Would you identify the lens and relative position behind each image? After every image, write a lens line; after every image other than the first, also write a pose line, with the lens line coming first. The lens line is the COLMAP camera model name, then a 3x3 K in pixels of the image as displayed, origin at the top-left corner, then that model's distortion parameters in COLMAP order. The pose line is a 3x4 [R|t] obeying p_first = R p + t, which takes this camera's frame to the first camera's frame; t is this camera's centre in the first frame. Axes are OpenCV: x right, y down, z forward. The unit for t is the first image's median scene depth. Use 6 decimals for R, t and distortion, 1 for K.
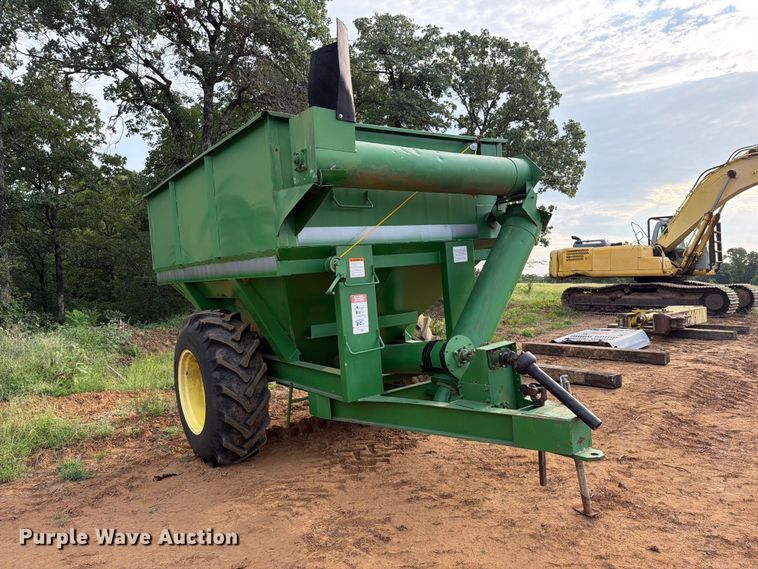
lens RADIAL K [[537.4, 0, 381.7], [0, 537.4, 286.2], [0, 0, 1]] dist [0.035790, -0.047646]
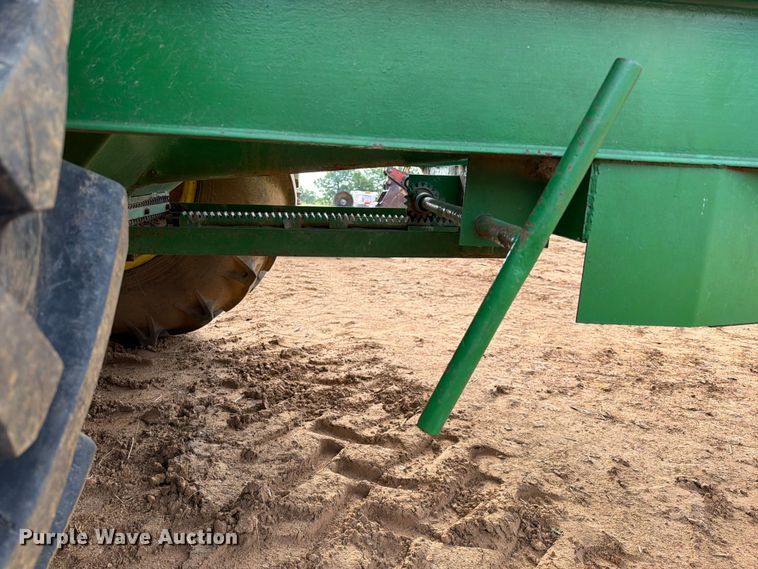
lens RADIAL K [[537.4, 0, 386.5], [0, 537.4, 284.7], [0, 0, 1]] dist [0.035790, -0.047646]
pose [[0.509960, -0.075315, 0.856895, -0.277790], [-0.059597, 0.990673, 0.122541, 0.205529], [-0.858131, -0.113559, 0.500715, 0.941618]]
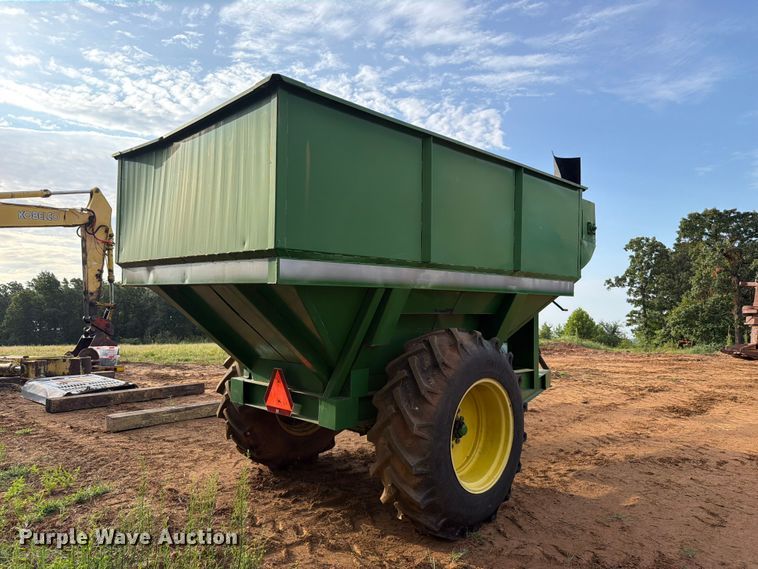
lens RADIAL K [[537.4, 0, 383.6], [0, 537.4, 279.5], [0, 0, 1]] dist [0.035790, -0.047646]
pose [[-0.176815, 0.109319, 0.978154, -1.208023], [0.023536, 0.993998, -0.106836, 0.061806], [-0.983963, 0.004131, -0.178326, 1.405586]]
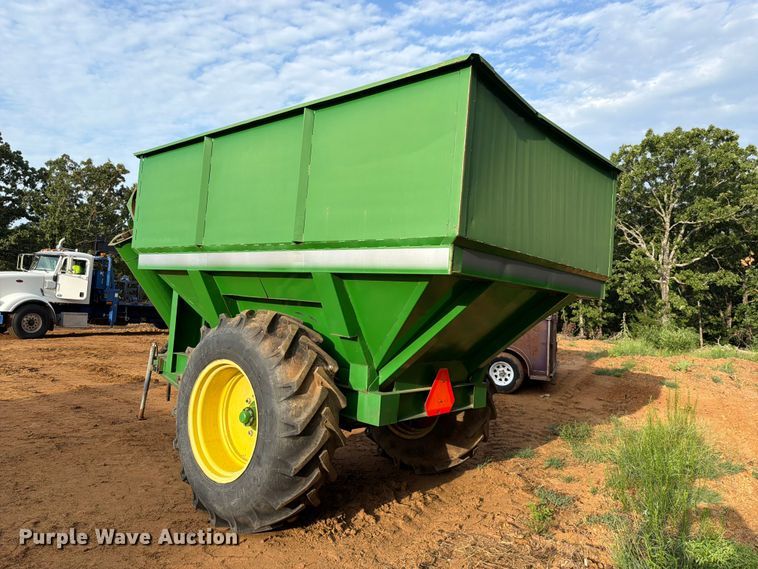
lens RADIAL K [[537.4, 0, 380.9], [0, 537.4, 280.4], [0, 0, 1]] dist [0.035790, -0.047646]
pose [[-0.967791, -0.004036, -0.251723, 0.039388], [-0.002671, 0.999980, -0.005766, -0.028283], [0.251741, -0.004908, -0.967782, 2.246502]]
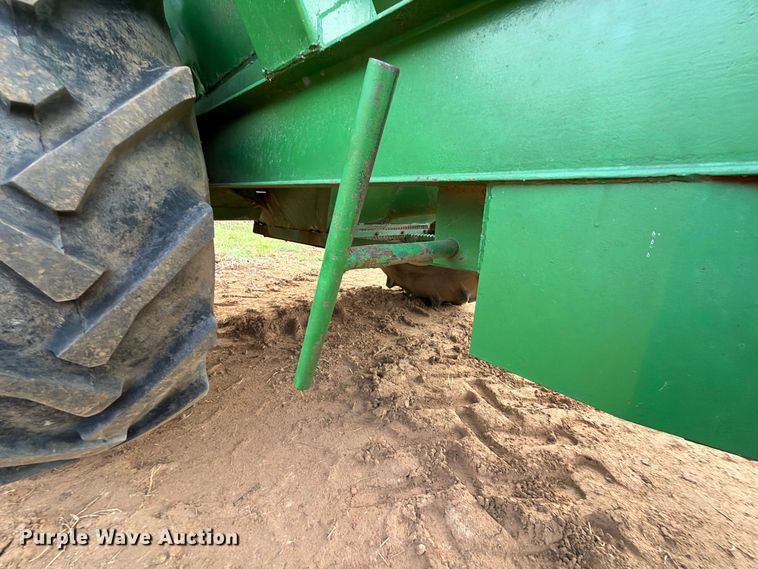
lens RADIAL K [[302.1, 0, 377.9], [0, 302.1, 282.0], [0, 0, 1]] dist [-0.002259, 0.001262]
pose [[0.980059, 0.076566, 0.183363, -0.168926], [-0.114121, 0.972304, 0.203965, 0.198872], [-0.162668, -0.220823, 0.961653, 0.902045]]
